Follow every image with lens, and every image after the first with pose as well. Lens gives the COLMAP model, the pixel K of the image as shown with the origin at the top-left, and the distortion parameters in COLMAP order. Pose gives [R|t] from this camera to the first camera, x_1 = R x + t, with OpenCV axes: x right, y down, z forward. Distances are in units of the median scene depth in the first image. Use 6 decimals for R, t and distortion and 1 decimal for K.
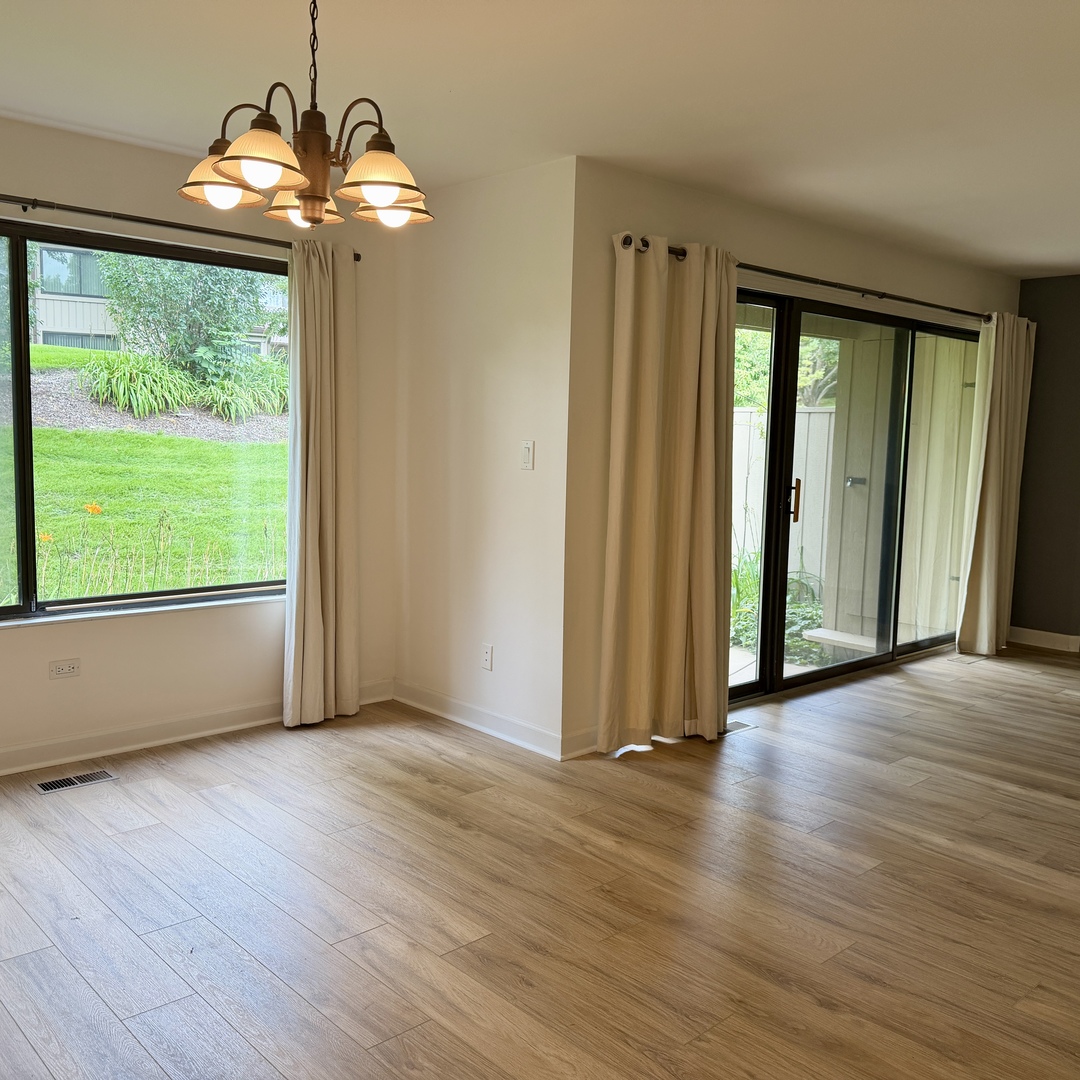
lens RADIAL K [[1025.2, 0, 540.0], [0, 1025.2, 540.0], [0, 0, 1]] dist [-0.002405, -0.002399]
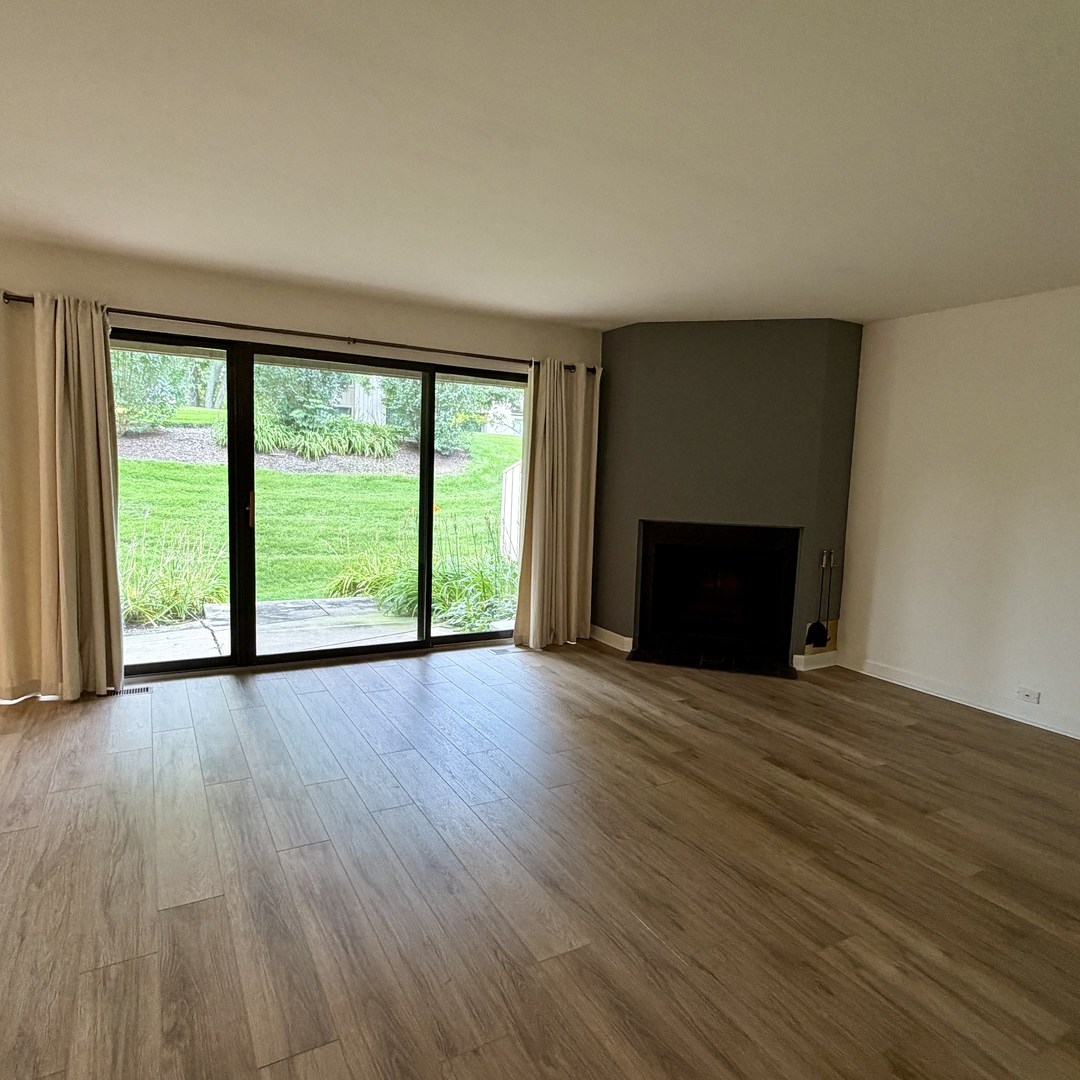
lens RADIAL K [[679.3, 0, 540.0], [0, 679.3, 540.0], [0, 0, 1]] dist [-0.020272, -0.000175]
pose [[0.974633, 0.036960, -0.220735, 0.584842], [-0.038858, 0.999236, -0.004262, -0.009762], [0.220409, 0.012731, 0.975325, 0.226854]]
